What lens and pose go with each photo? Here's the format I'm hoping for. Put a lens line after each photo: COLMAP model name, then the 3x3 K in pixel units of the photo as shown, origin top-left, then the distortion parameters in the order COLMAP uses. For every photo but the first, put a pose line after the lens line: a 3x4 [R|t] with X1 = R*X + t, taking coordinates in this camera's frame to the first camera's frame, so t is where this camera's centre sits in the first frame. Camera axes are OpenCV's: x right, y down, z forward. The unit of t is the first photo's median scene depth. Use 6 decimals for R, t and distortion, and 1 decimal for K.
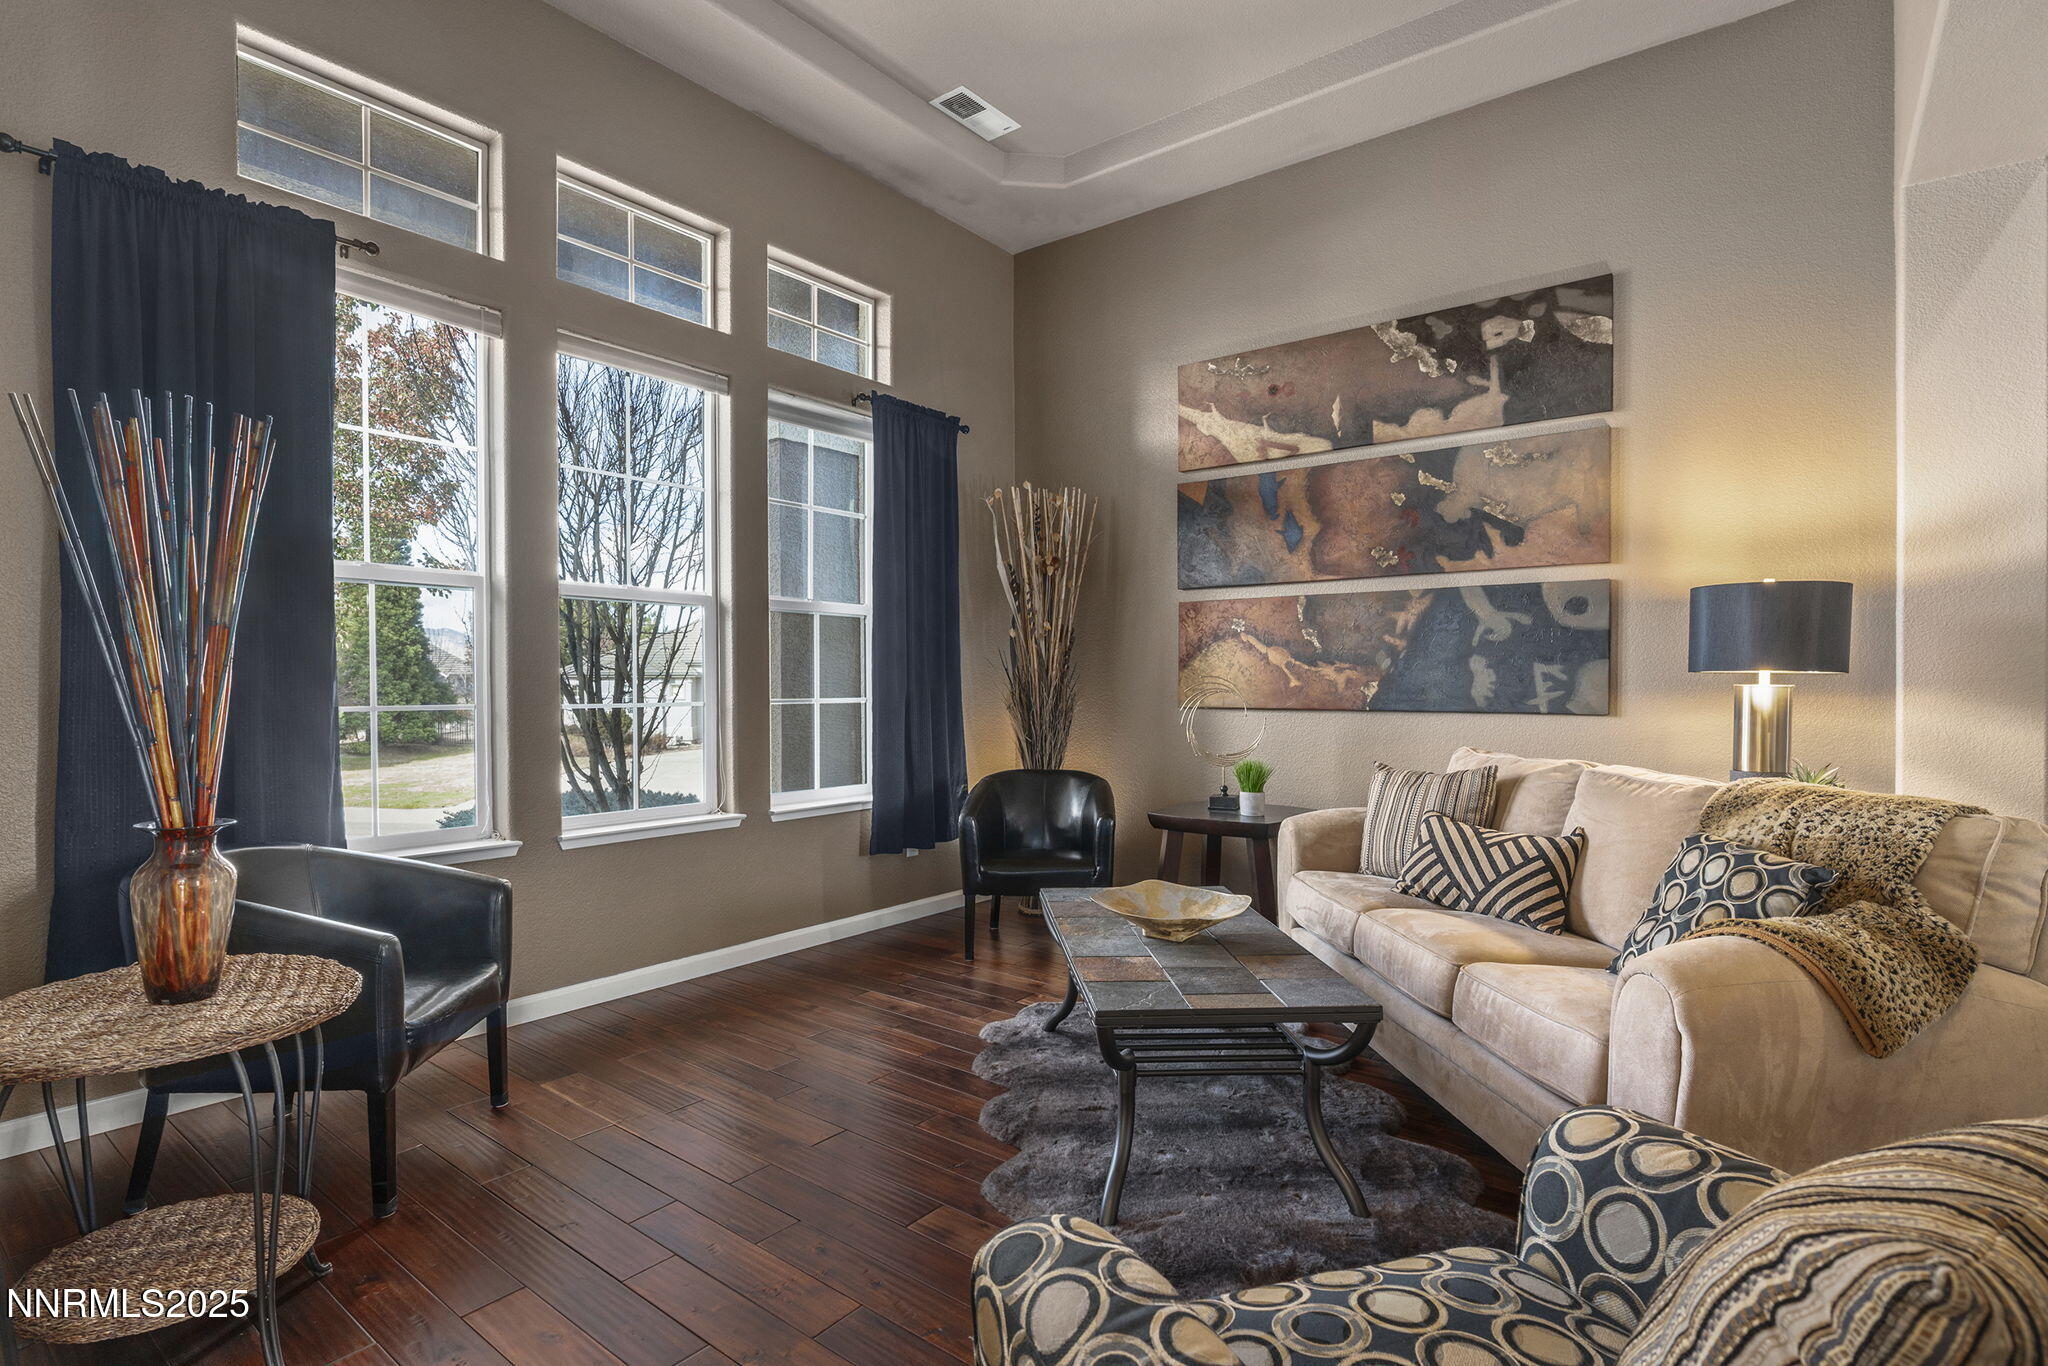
lens RADIAL K [[943.5, 0, 1030.8], [0, 943.5, 693.6], [0, 0, 1]] dist [0.001669, 0.000151]
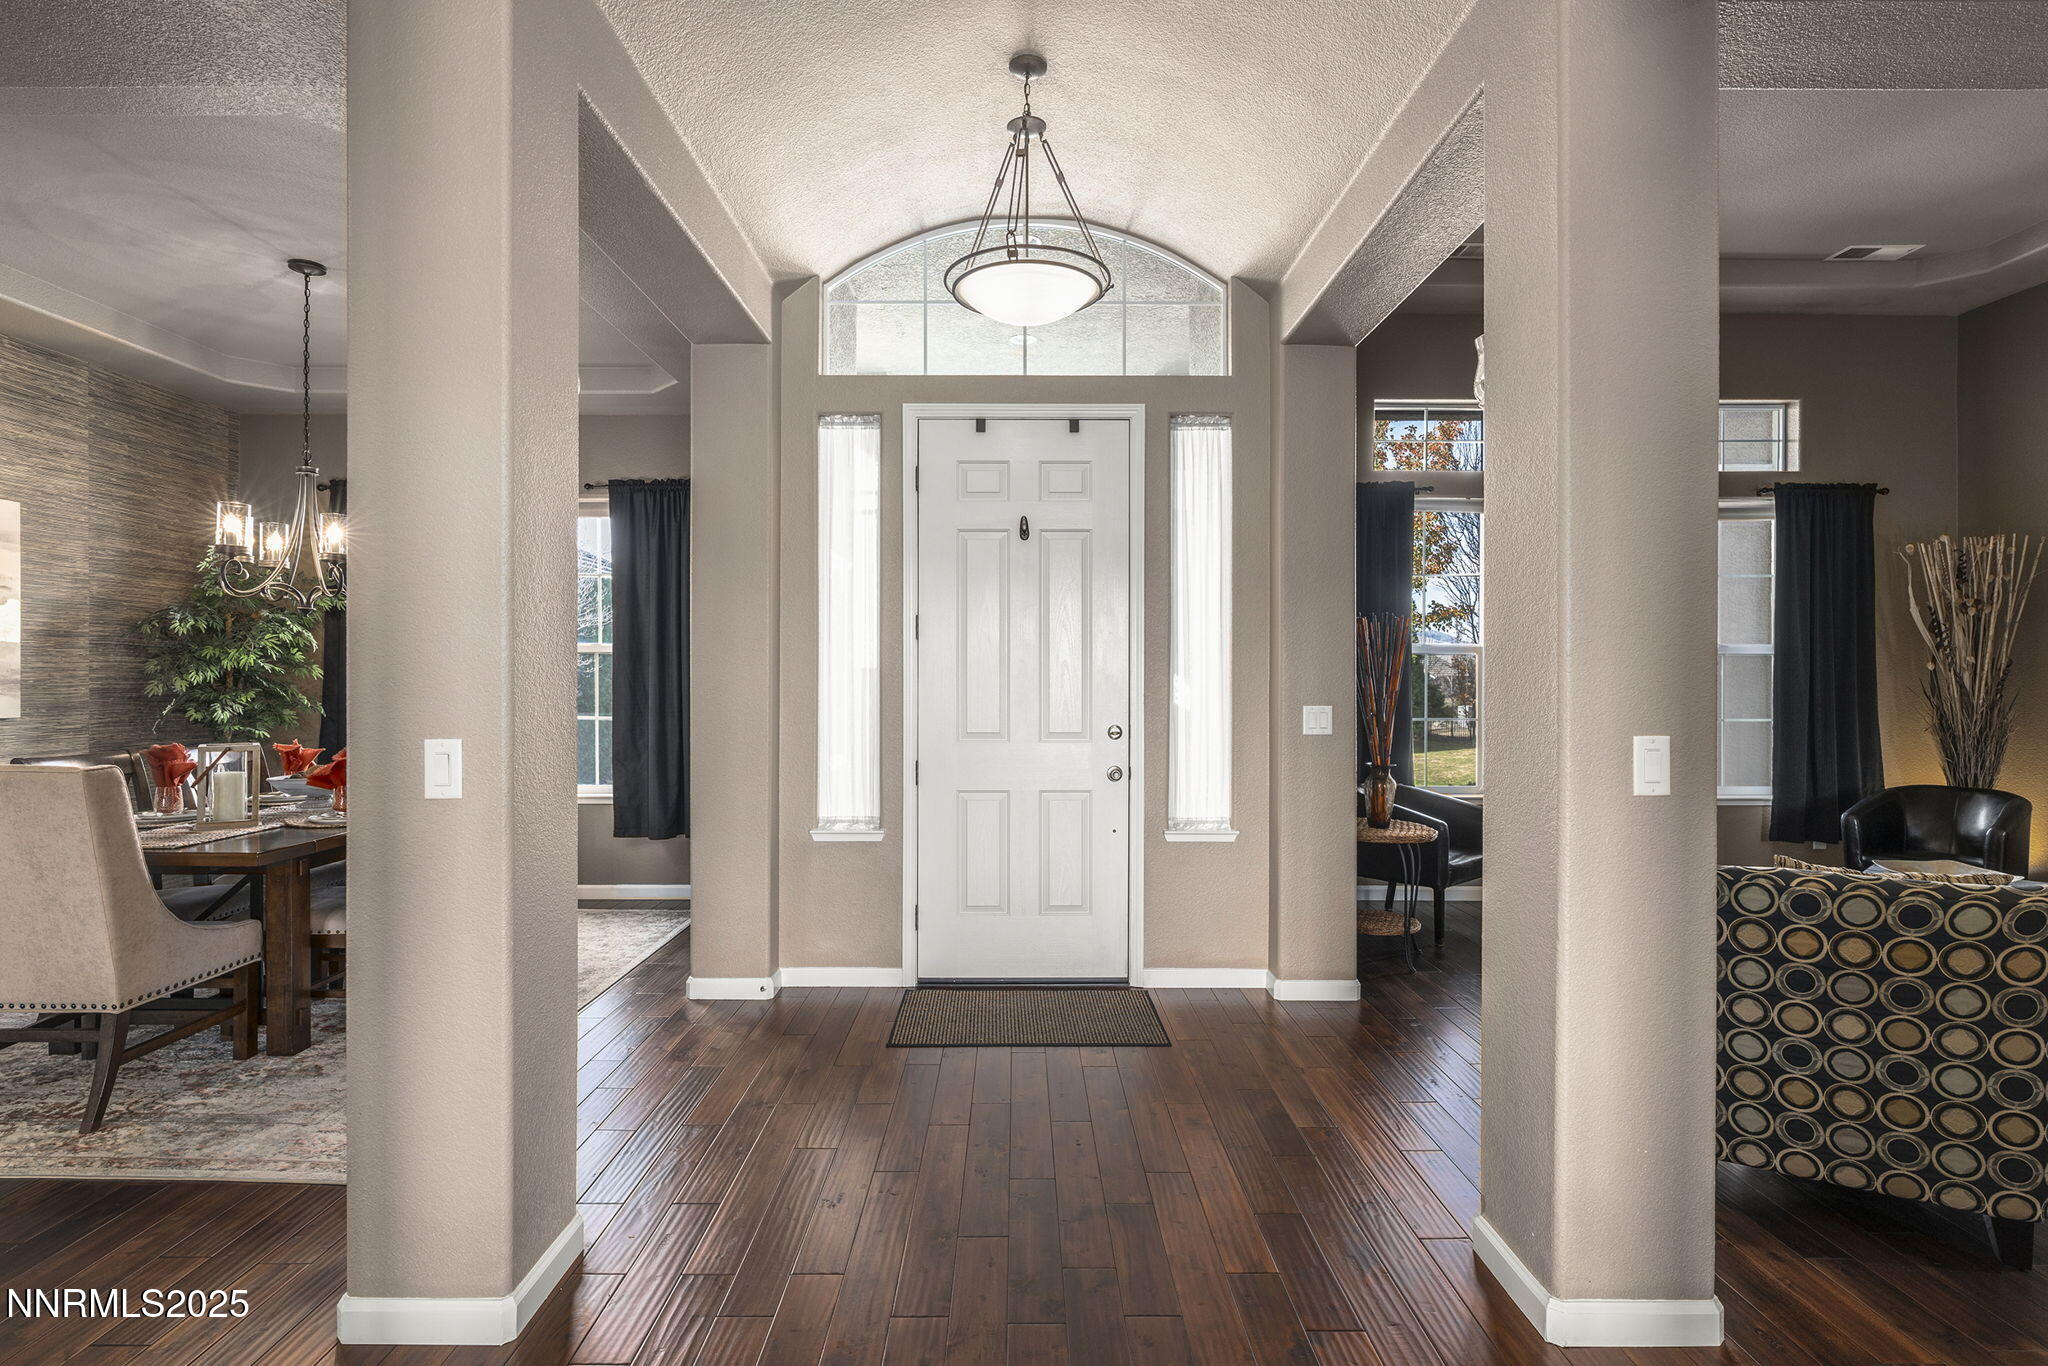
lens RADIAL K [[946.1, 0, 1017.7], [0, 946.1, 674.4], [0, 0, 1]] dist [-0.003969, -0.000429]
pose [[0.574046, 0.000455, -0.818823, 0.282345], [-0.014572, 0.999847, -0.009660, -0.027984], [0.818693, 0.017477, 0.573965, -0.567844]]
